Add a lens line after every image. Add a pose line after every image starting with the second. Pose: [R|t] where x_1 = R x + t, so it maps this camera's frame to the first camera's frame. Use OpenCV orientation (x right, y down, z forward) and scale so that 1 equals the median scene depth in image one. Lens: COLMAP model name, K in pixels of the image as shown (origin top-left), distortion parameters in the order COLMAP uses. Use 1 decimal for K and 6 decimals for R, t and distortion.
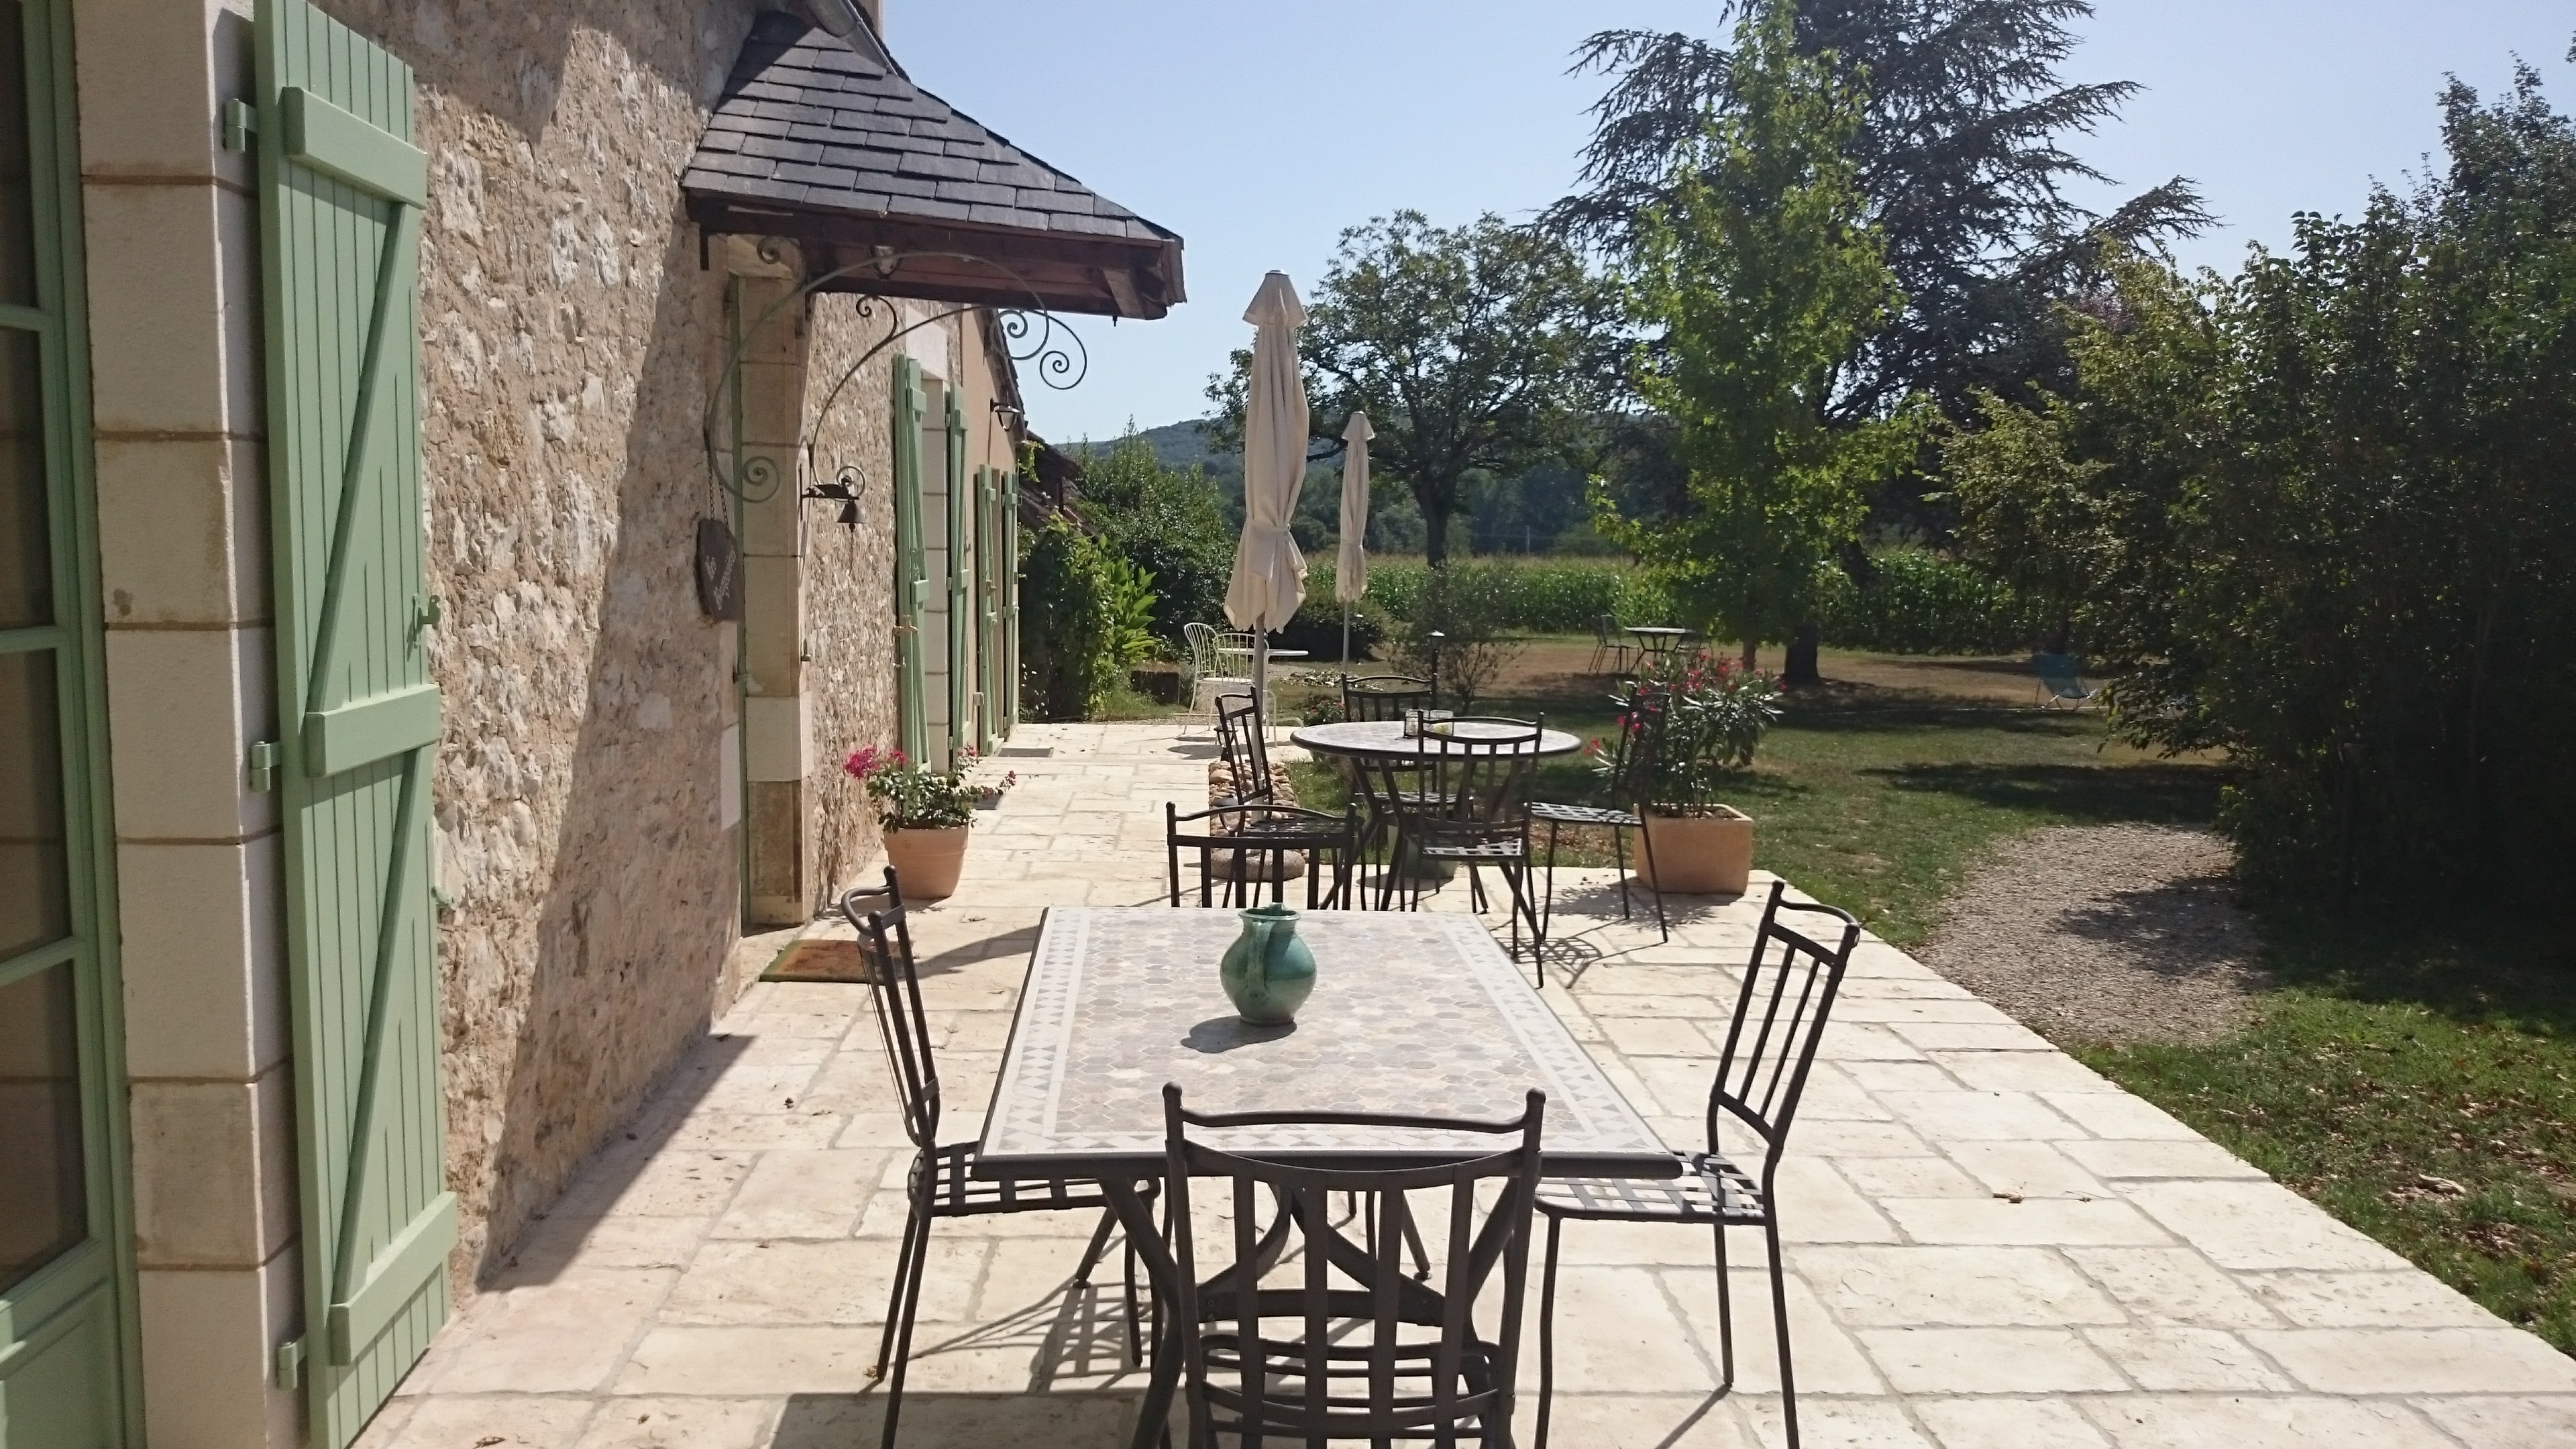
lens RADIAL K [[2020.7, 0, 1288.0], [0, 2020.7, 724.5], [0, 0, 1]] dist [0.208563, -0.442526]
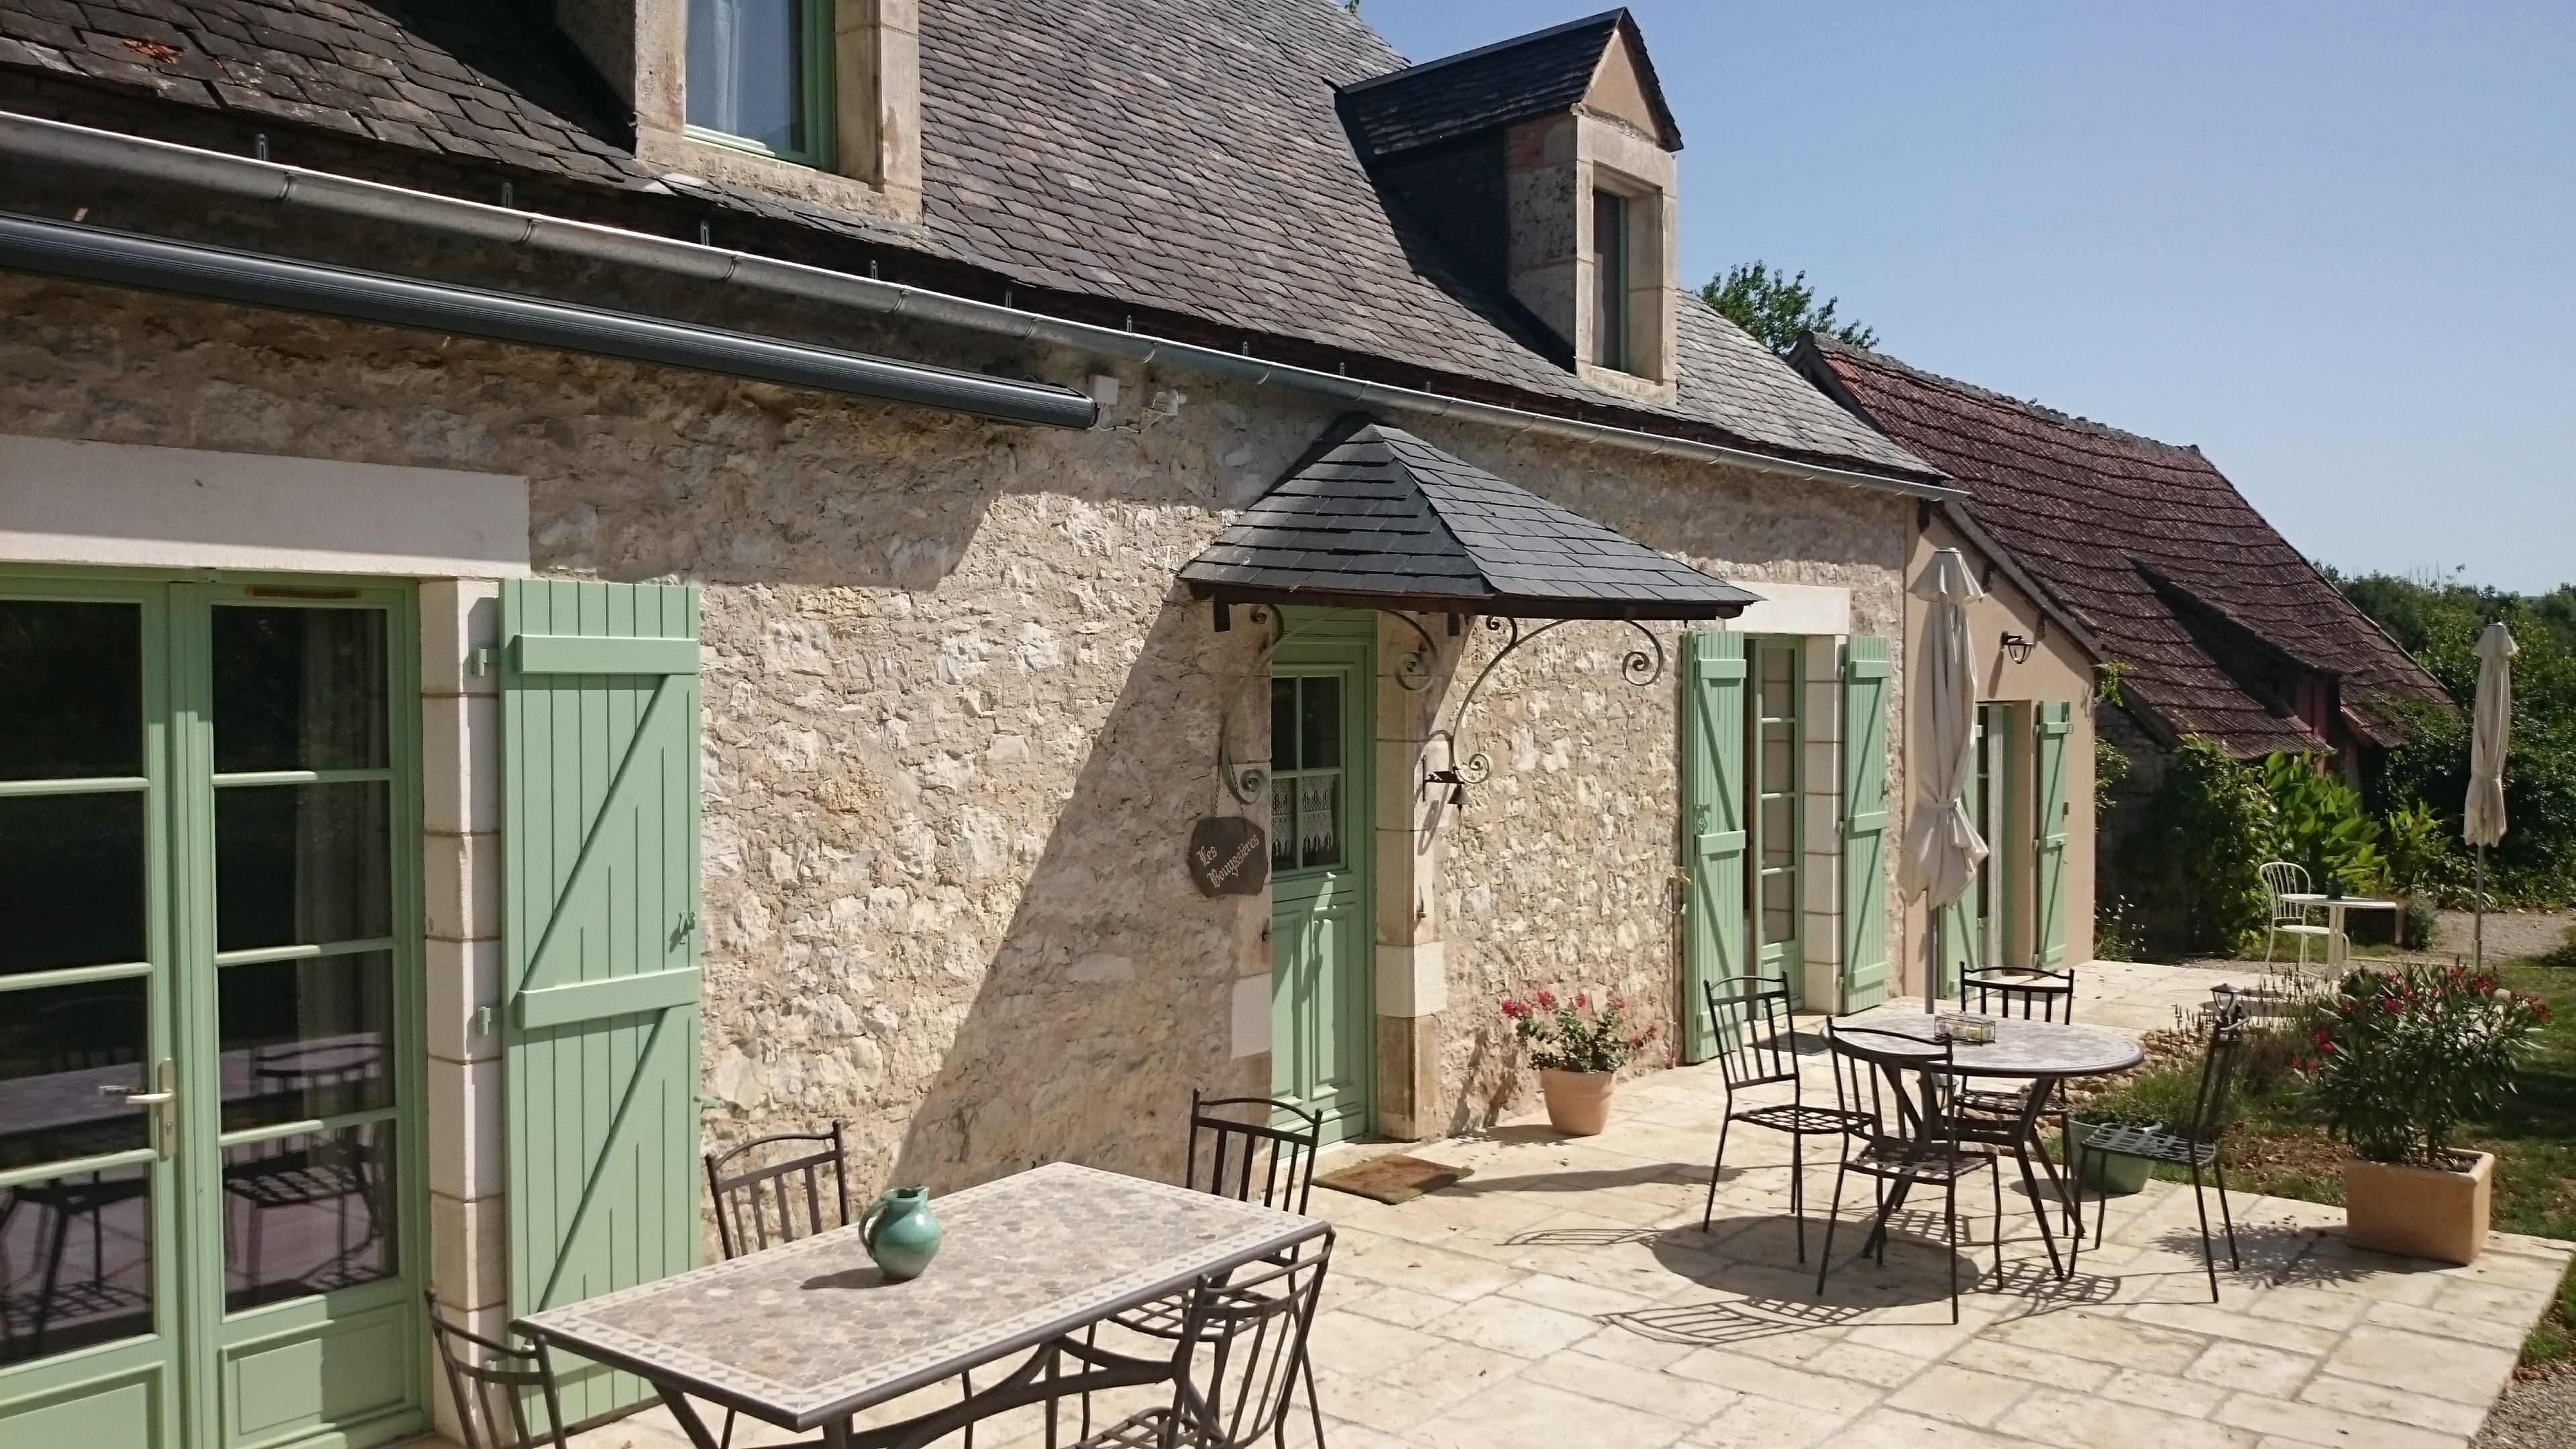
lens RADIAL K [[2020.7, 0, 1288.0], [0, 2020.7, 724.5], [0, 0, 1]] dist [0.208563, -0.442526]
pose [[0.732200, 0.001813, -0.681088, 0.654013], [-0.055064, 0.996881, -0.056542, -0.092180], [0.678861, 0.078903, 0.730015, 0.086685]]
